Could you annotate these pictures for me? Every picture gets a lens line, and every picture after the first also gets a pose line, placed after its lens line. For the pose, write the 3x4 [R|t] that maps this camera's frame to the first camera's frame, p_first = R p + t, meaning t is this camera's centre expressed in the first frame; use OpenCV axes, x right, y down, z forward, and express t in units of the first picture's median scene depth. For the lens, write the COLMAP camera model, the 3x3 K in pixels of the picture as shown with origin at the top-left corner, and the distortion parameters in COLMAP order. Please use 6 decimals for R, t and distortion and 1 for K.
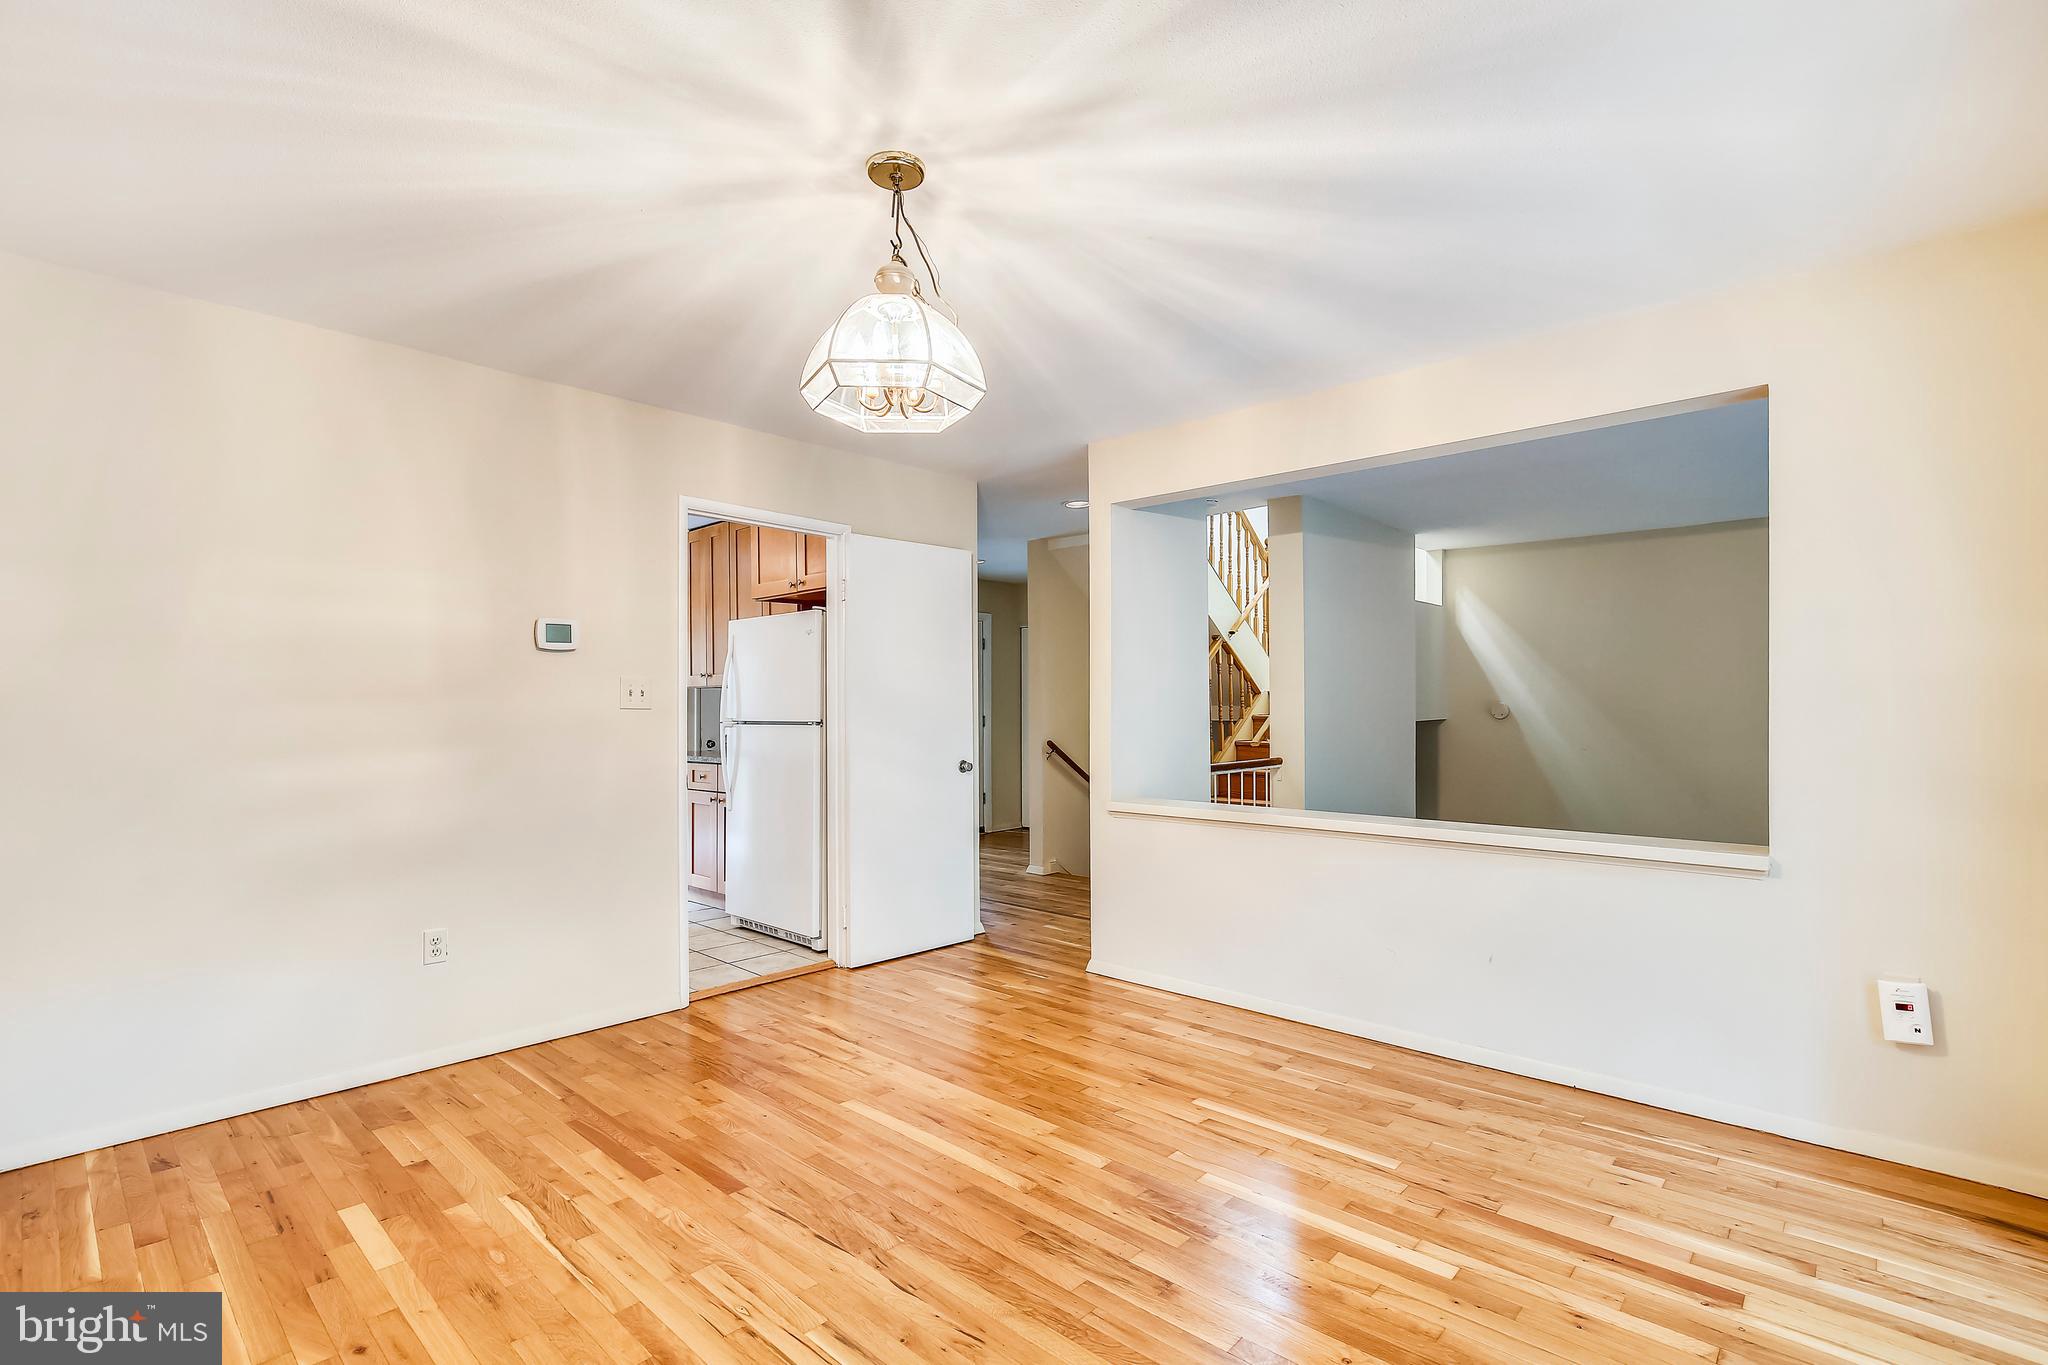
lens RADIAL K [[933.5, 0, 1033.2], [0, 933.5, 702.0], [0, 0, 1]] dist [-0.013549, 0.000244]
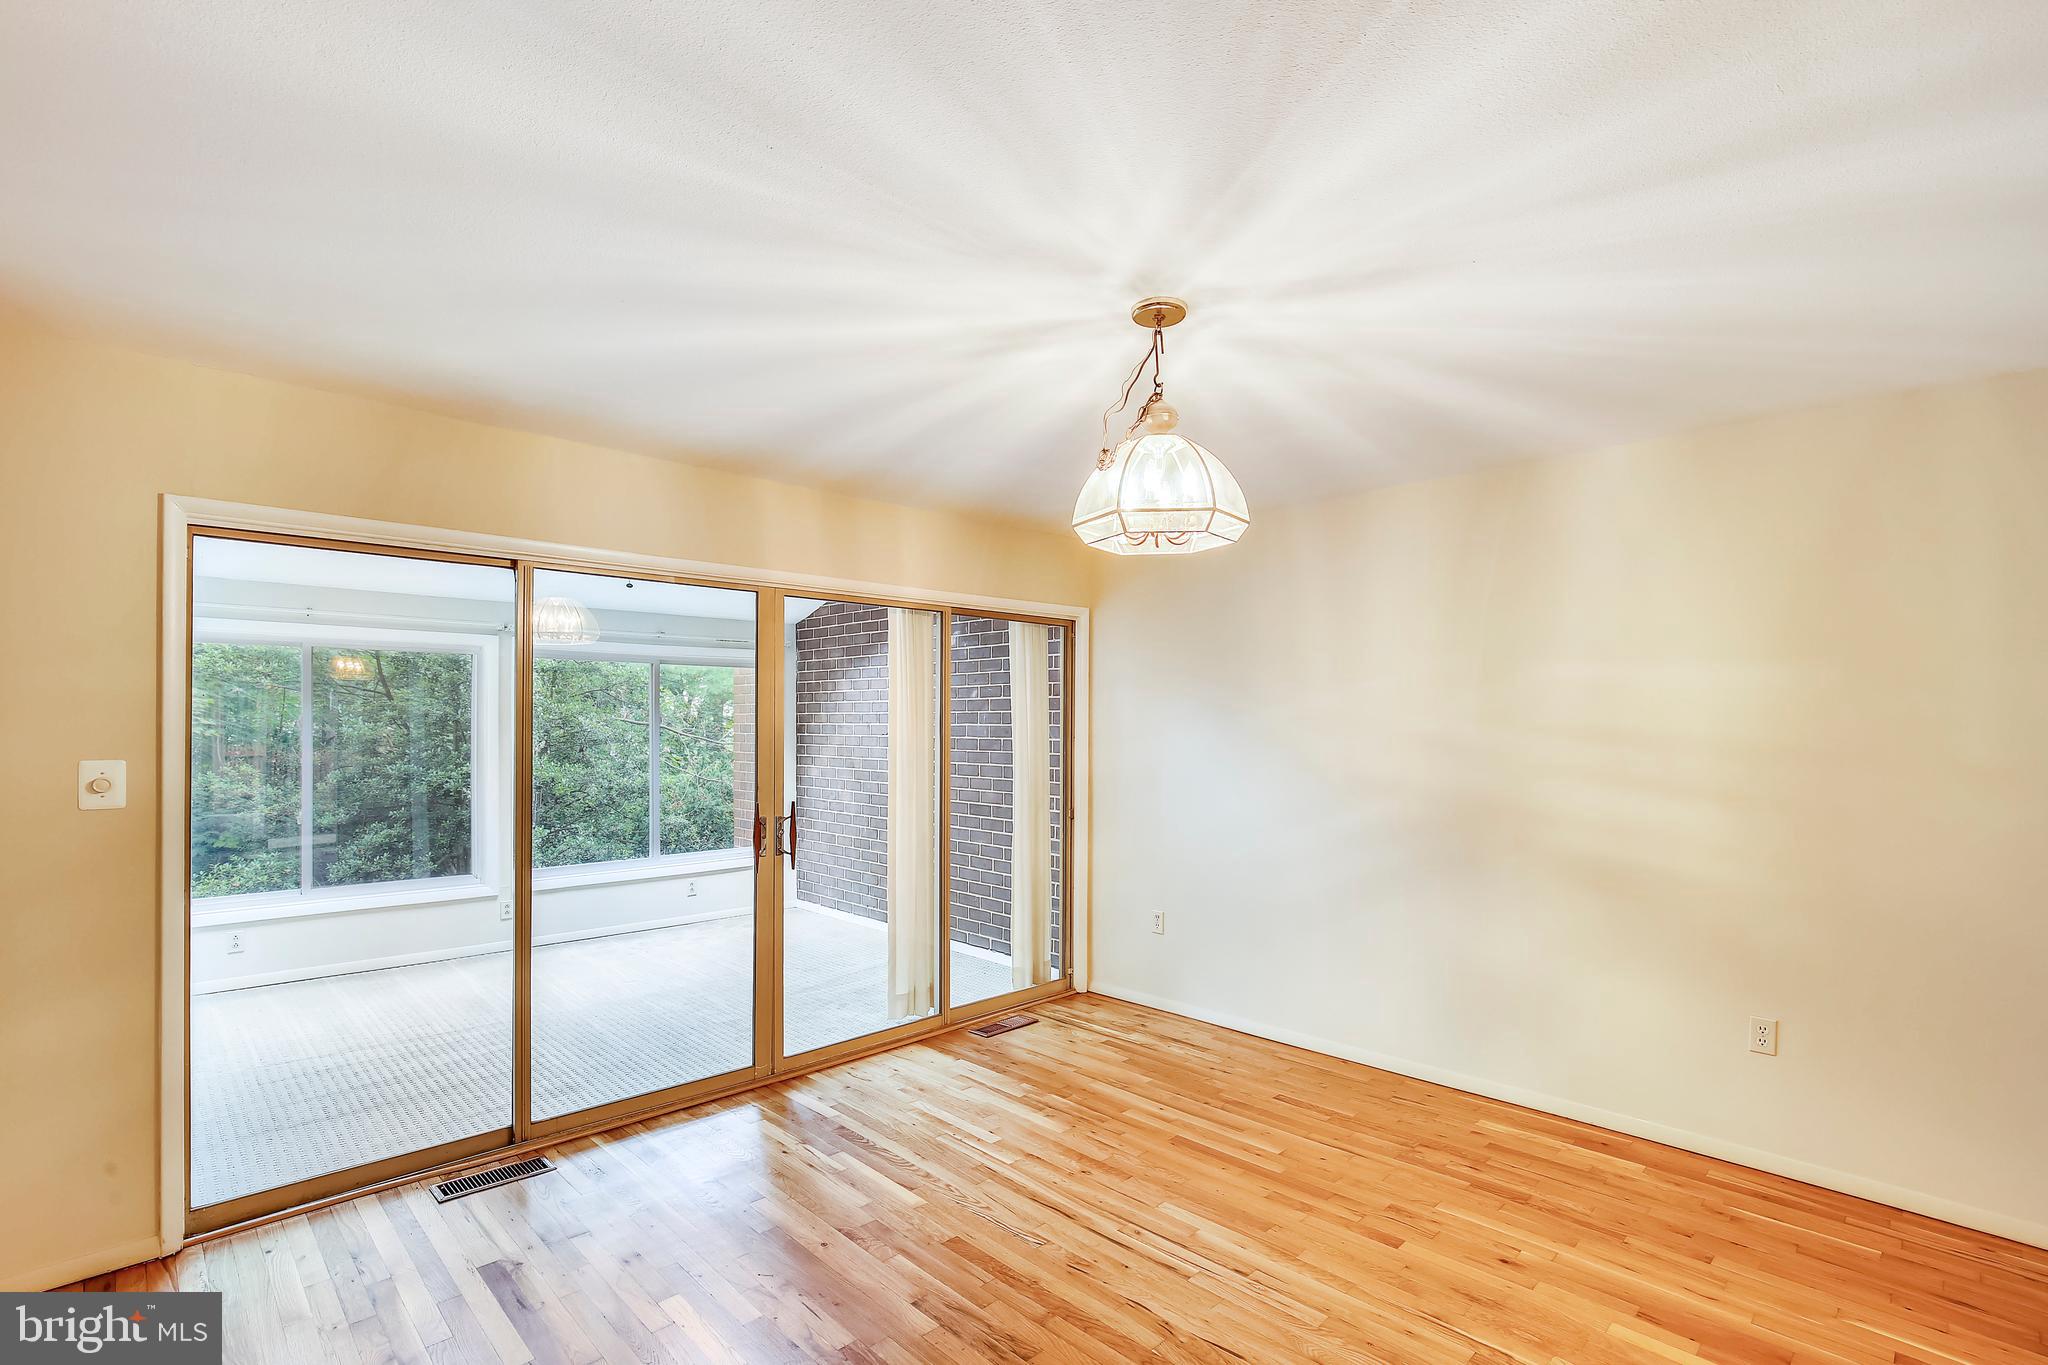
lens RADIAL K [[951.6, 0, 1028.1], [0, 951.6, 730.0], [0, 0, 1]] dist [-0.015345, -0.000019]
pose [[-0.998199, -0.002426, 0.059947, -0.058126], [-0.002042, 0.999977, 0.006455, -0.092638], [-0.059961, 0.006321, -0.998181, 1.824422]]
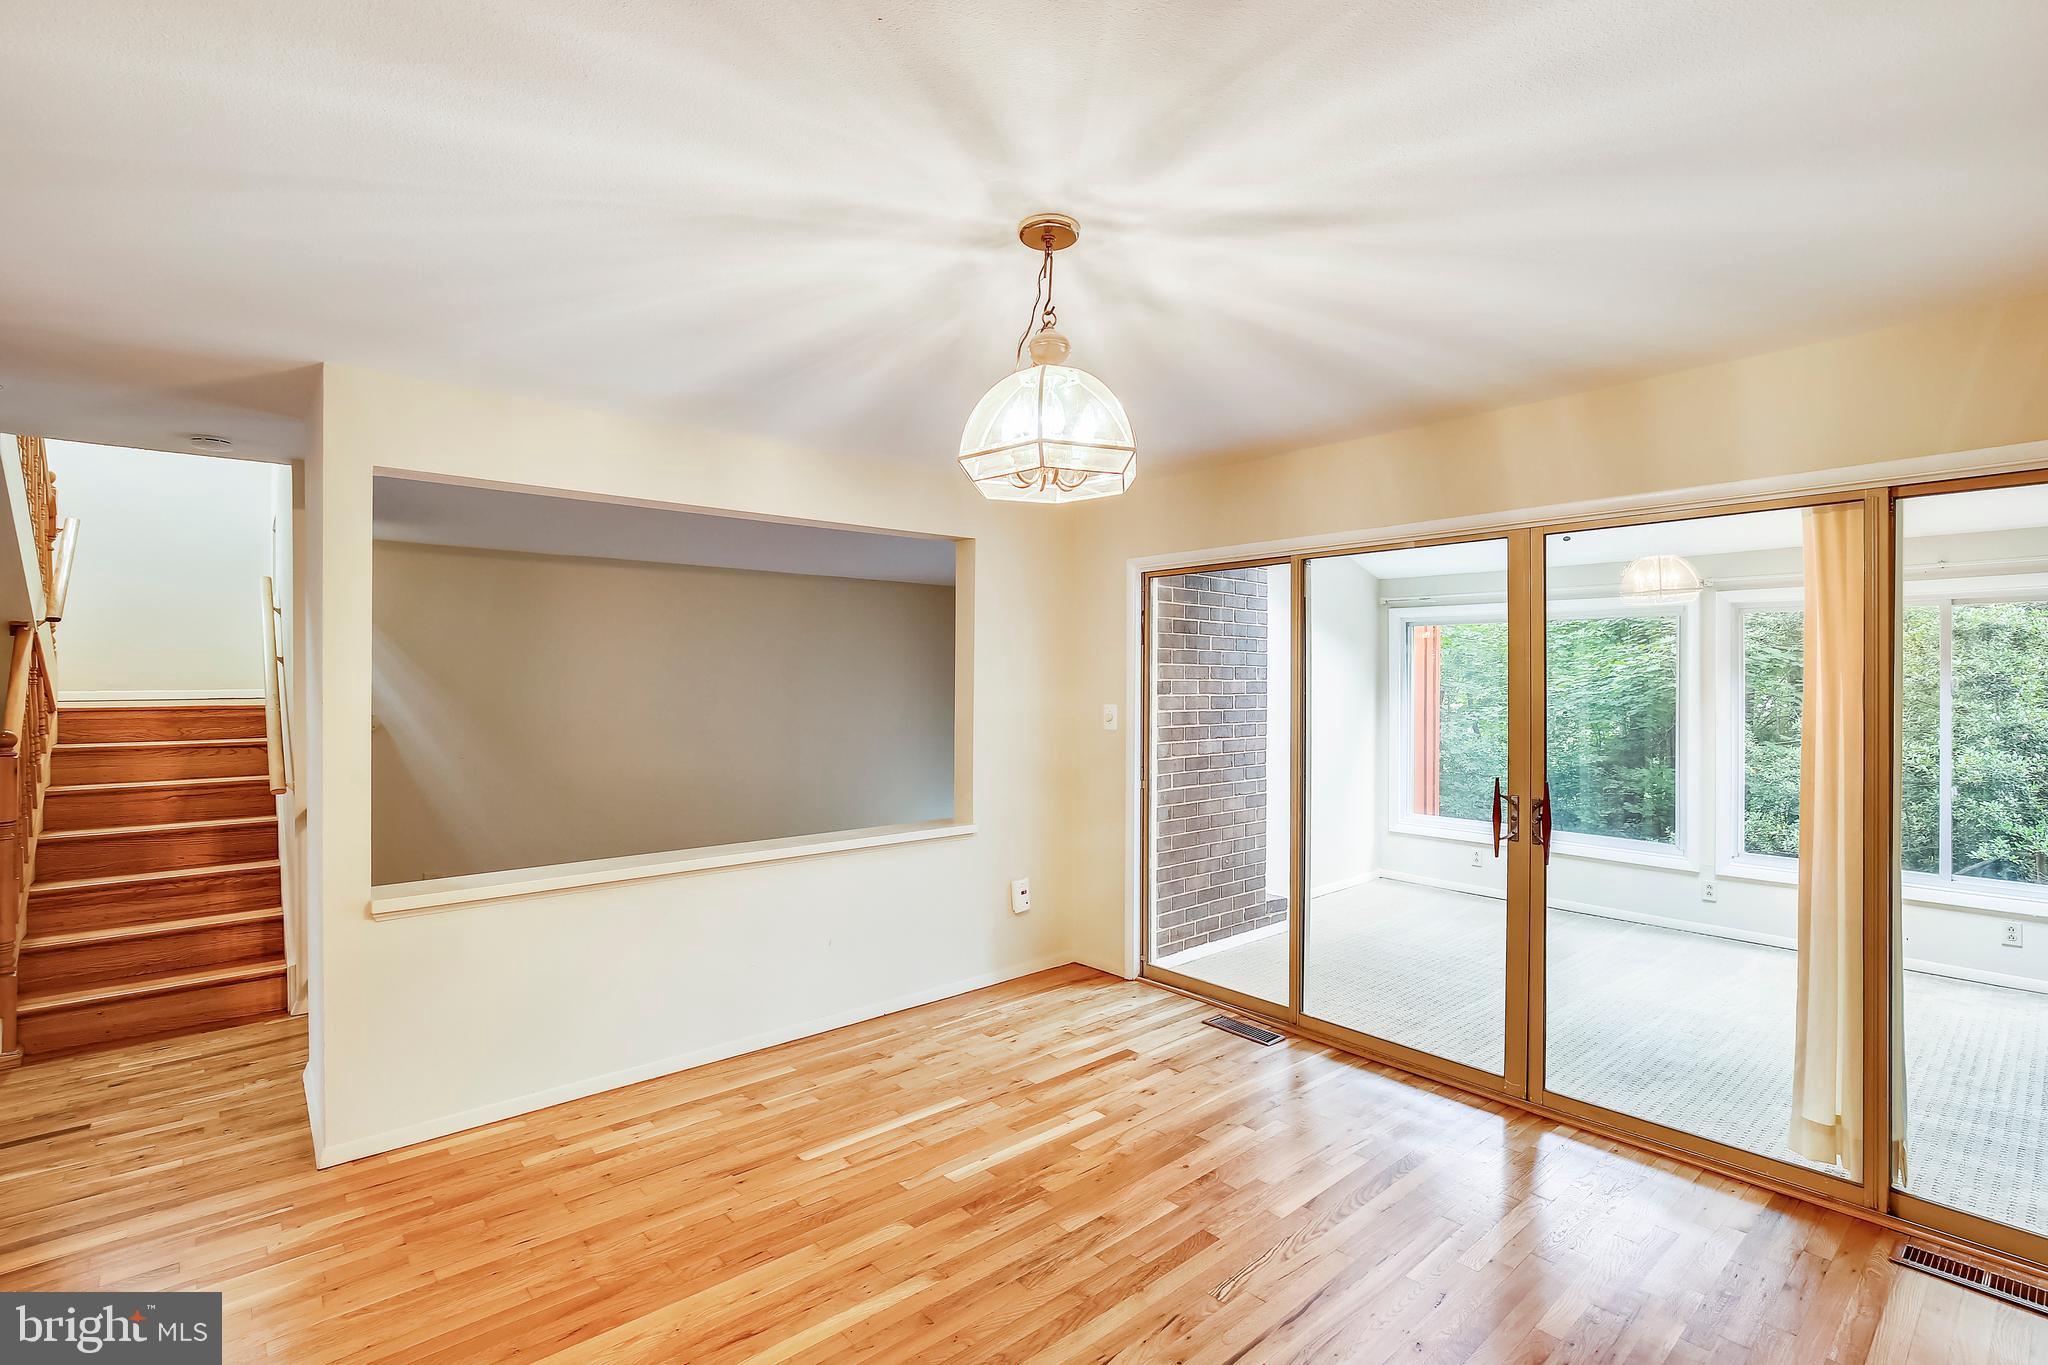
lens RADIAL K [[934.7, 0, 1024.0], [0, 934.7, 682.5], [0, 0, 1]] dist [-0.013339, 0.001023]
pose [[0.121471, -0.000188, 0.992595, -0.959565], [-0.004095, 0.999991, 0.000691, -0.098190], [-0.992587, -0.004149, 0.121469, 0.795051]]
